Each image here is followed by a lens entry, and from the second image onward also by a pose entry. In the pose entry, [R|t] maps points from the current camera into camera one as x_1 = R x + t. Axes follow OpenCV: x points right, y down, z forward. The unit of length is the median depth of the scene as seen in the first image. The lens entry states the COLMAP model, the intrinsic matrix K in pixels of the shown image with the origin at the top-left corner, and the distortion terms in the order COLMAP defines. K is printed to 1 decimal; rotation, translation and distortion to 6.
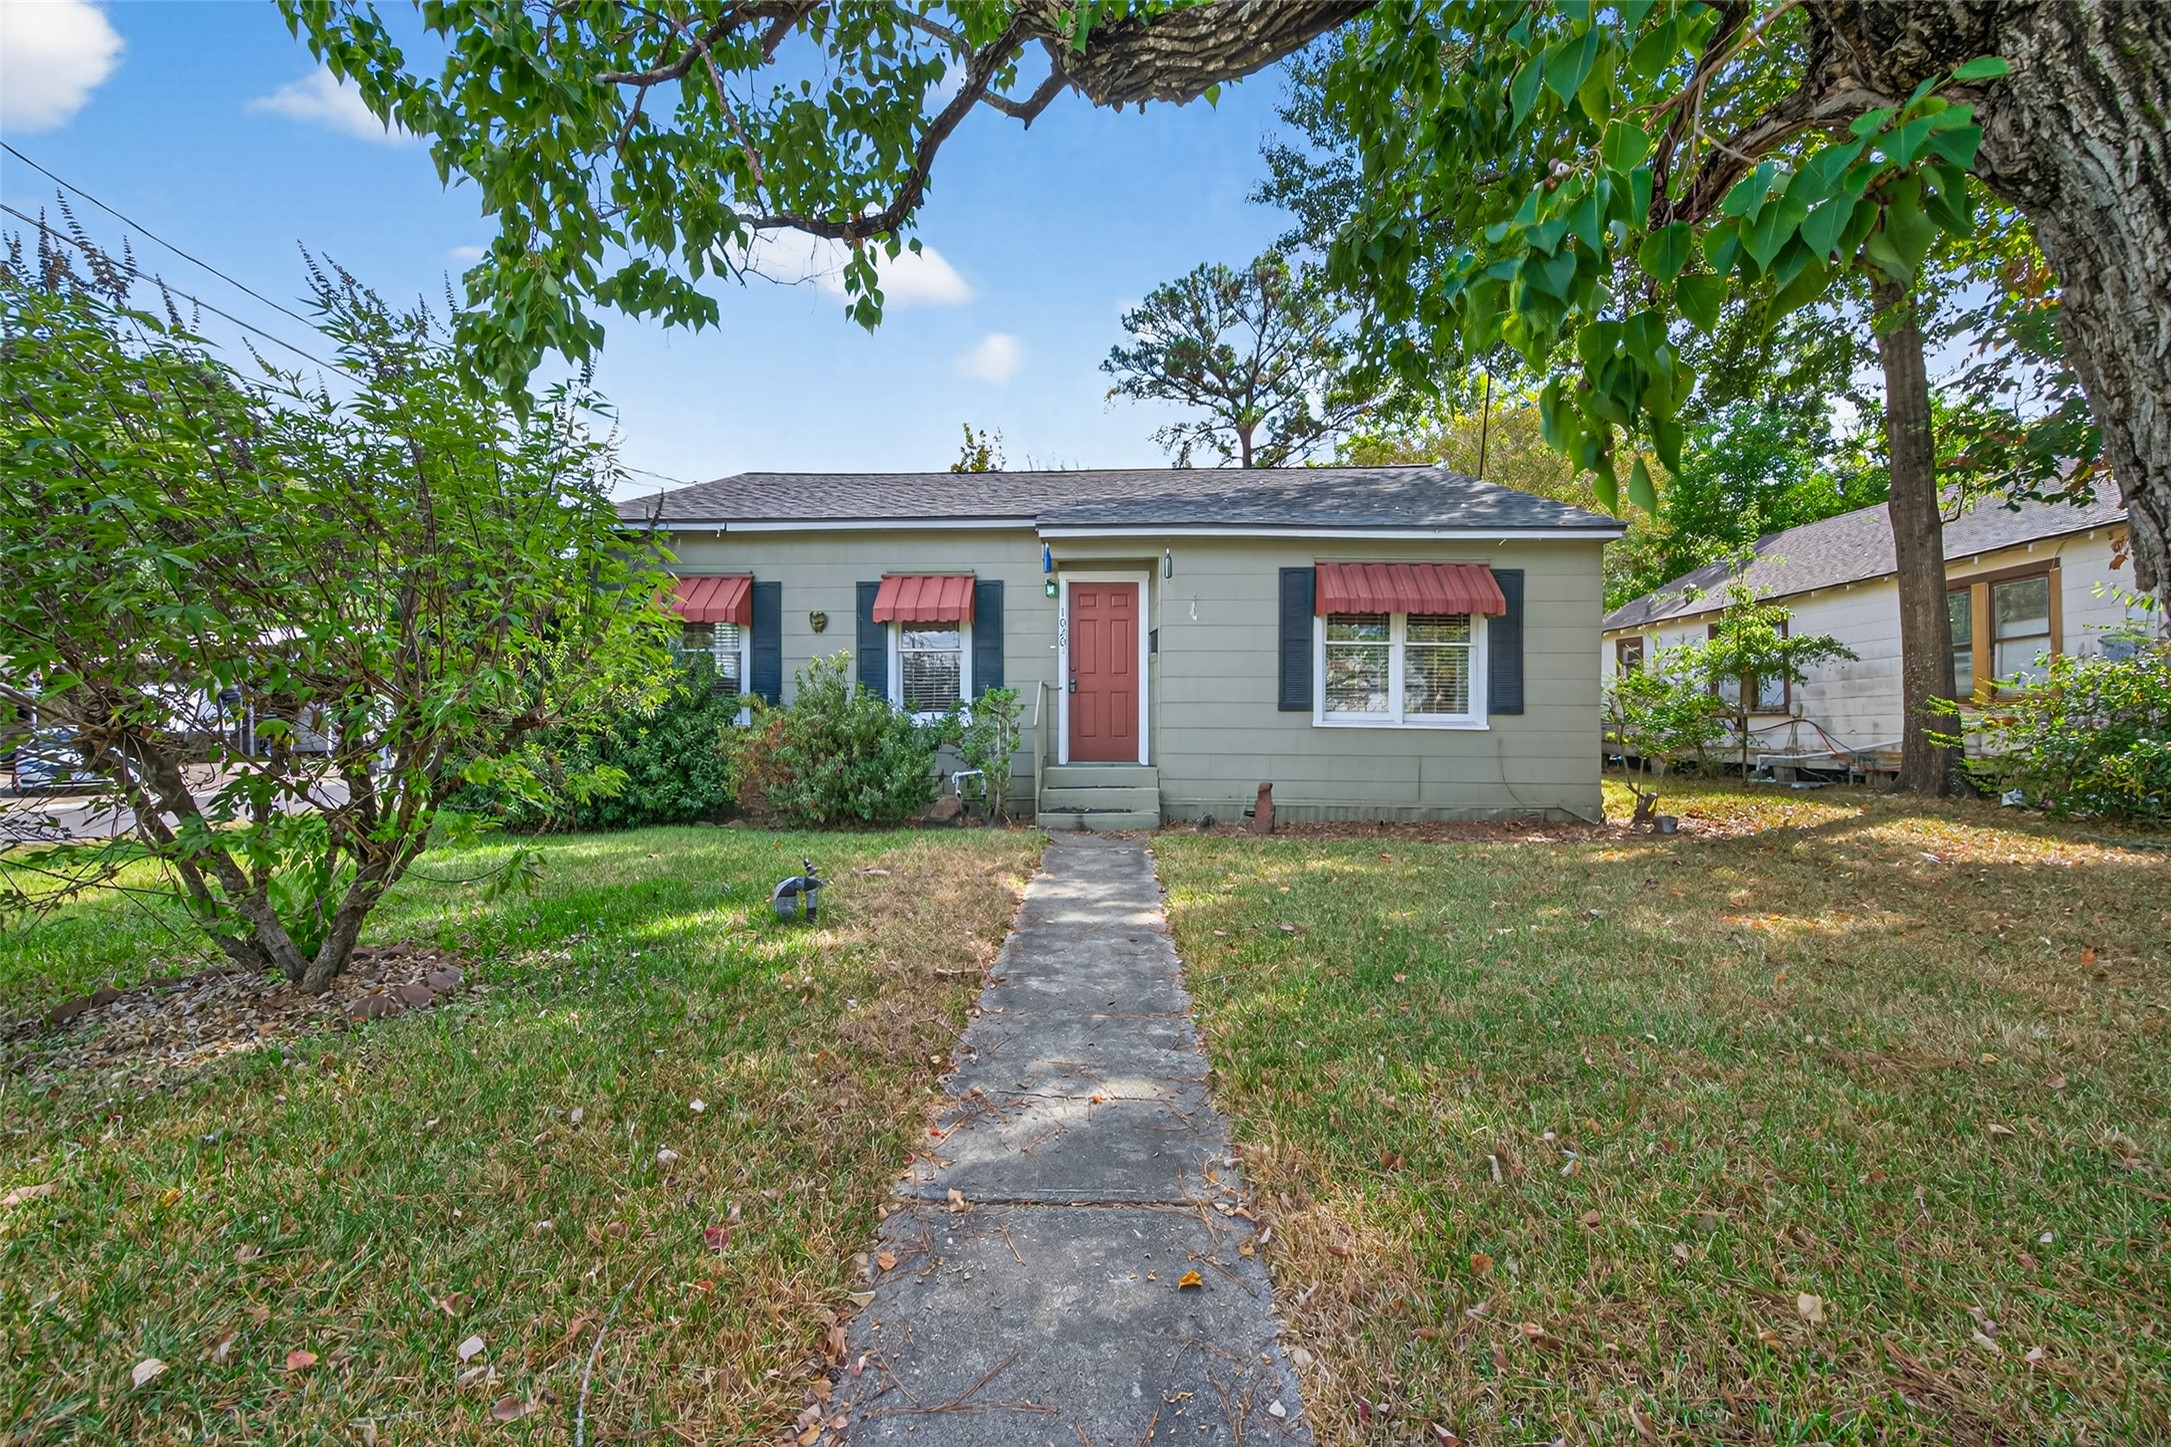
lens RADIAL K [[846.4, 0, 1086.6], [0, 846.4, 725.1], [0, 0, 1]] dist [0.001923, 0.000164]
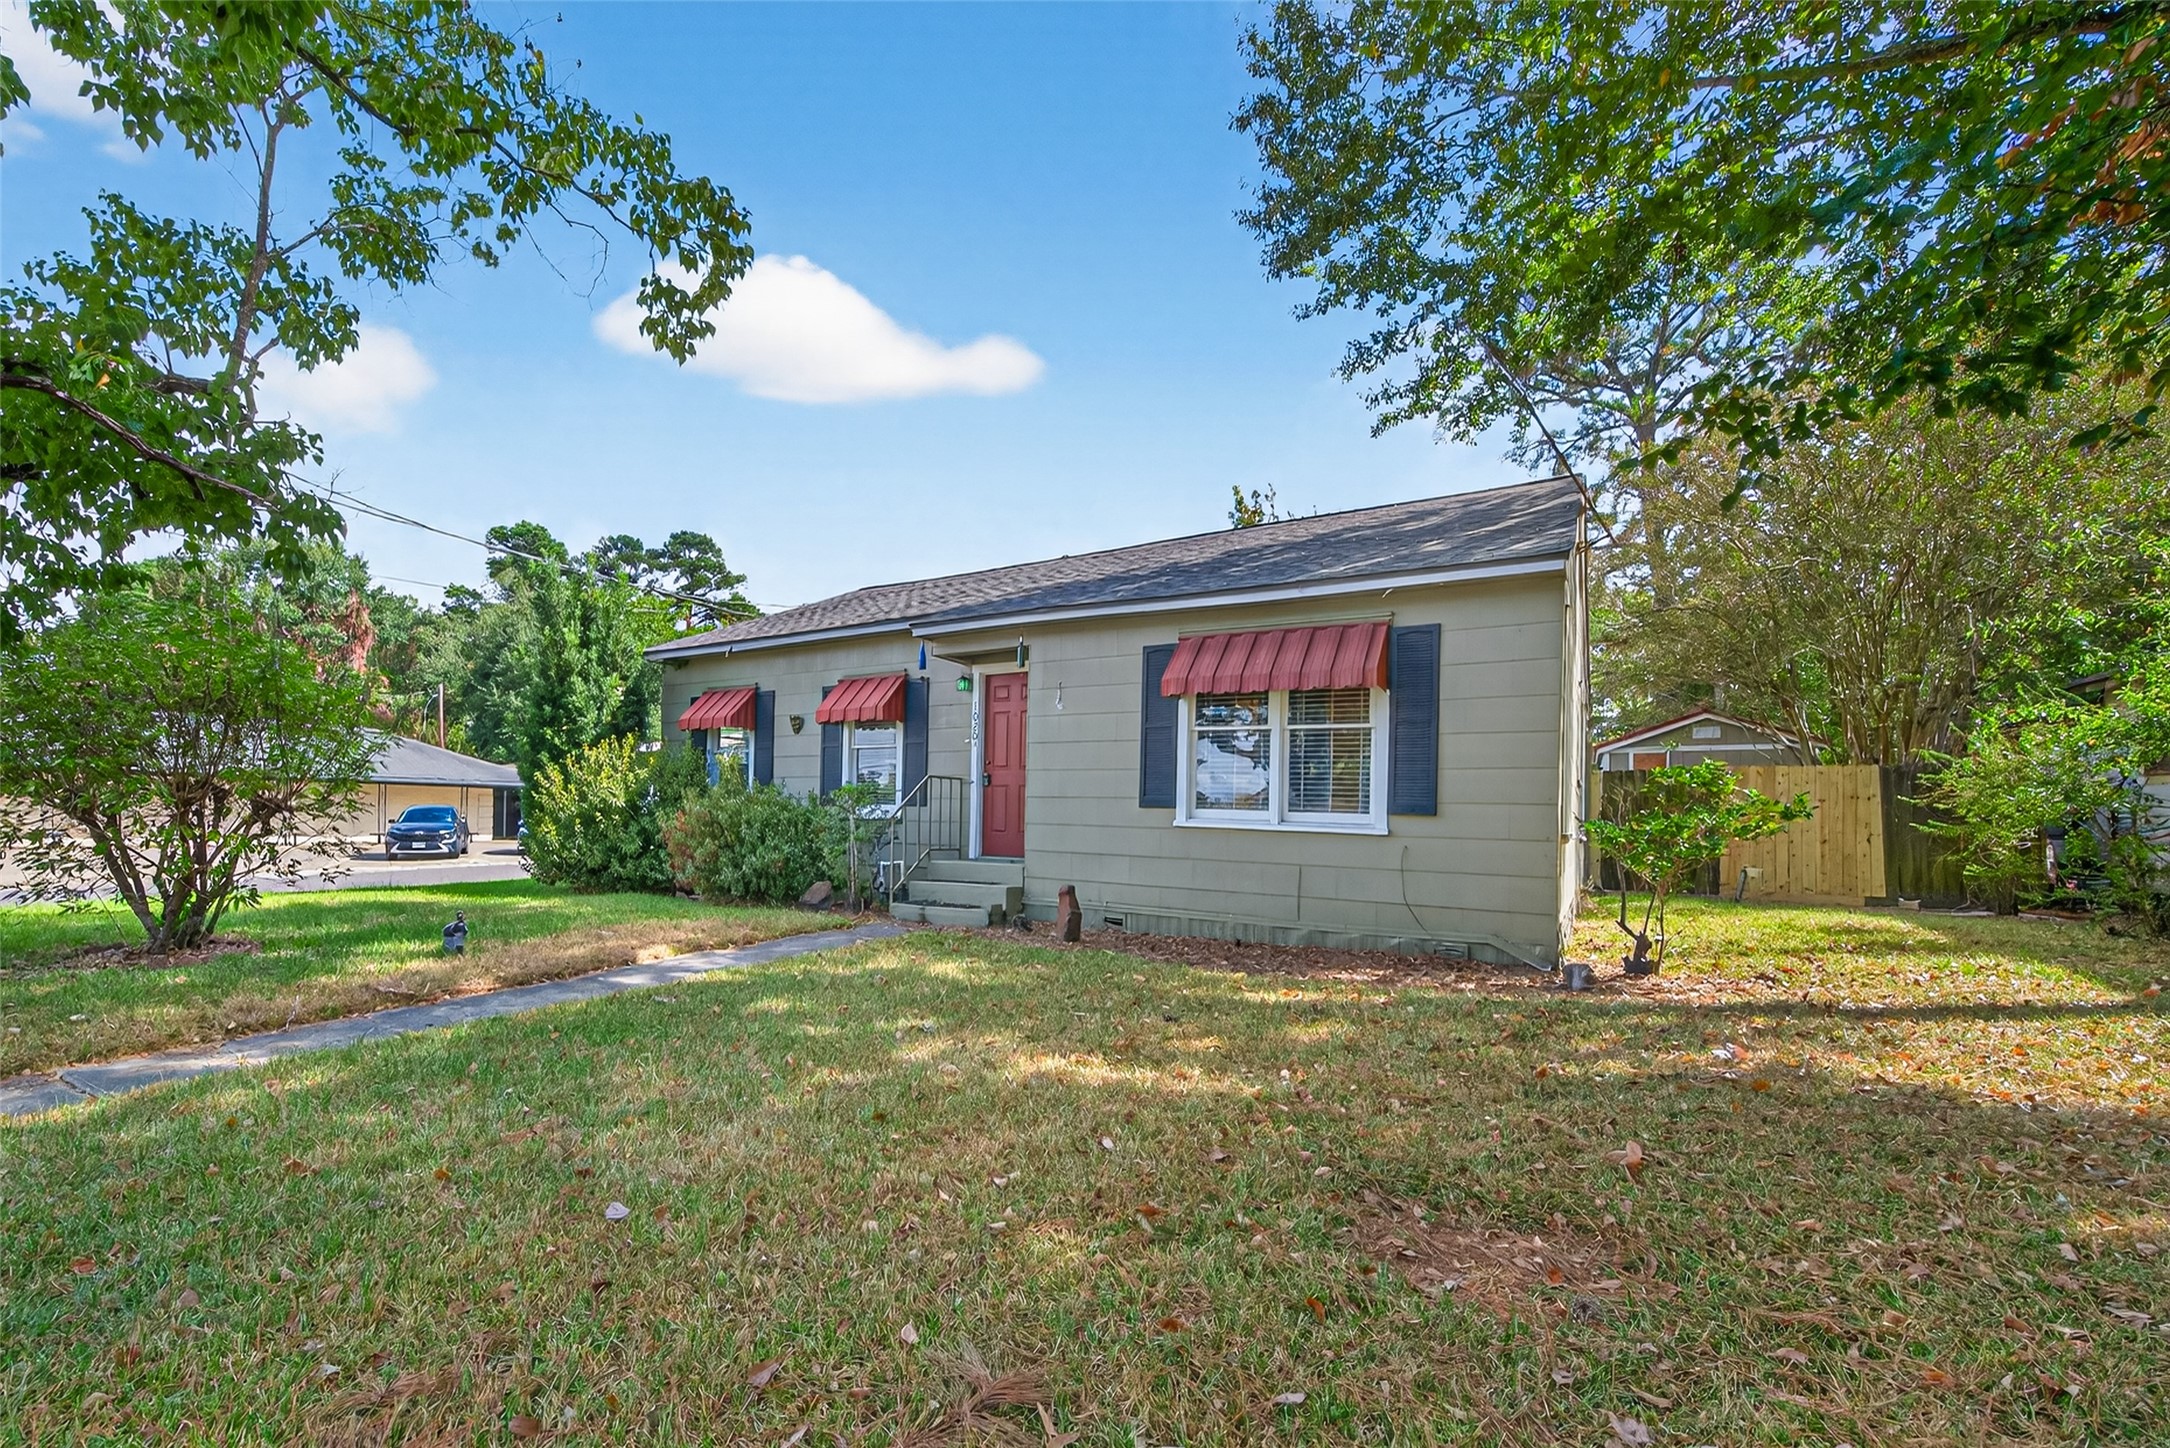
lens RADIAL K [[917.5, 0, 1024.2], [0, 917.5, 806.8], [0, 0, 1]] dist [0.002417, 0.000104]
pose [[0.857190, 0.010008, -0.514904, 0.580882], [-0.013021, 0.999913, -0.002241, -0.012610], [0.514836, 0.008625, 0.857245, 0.101072]]
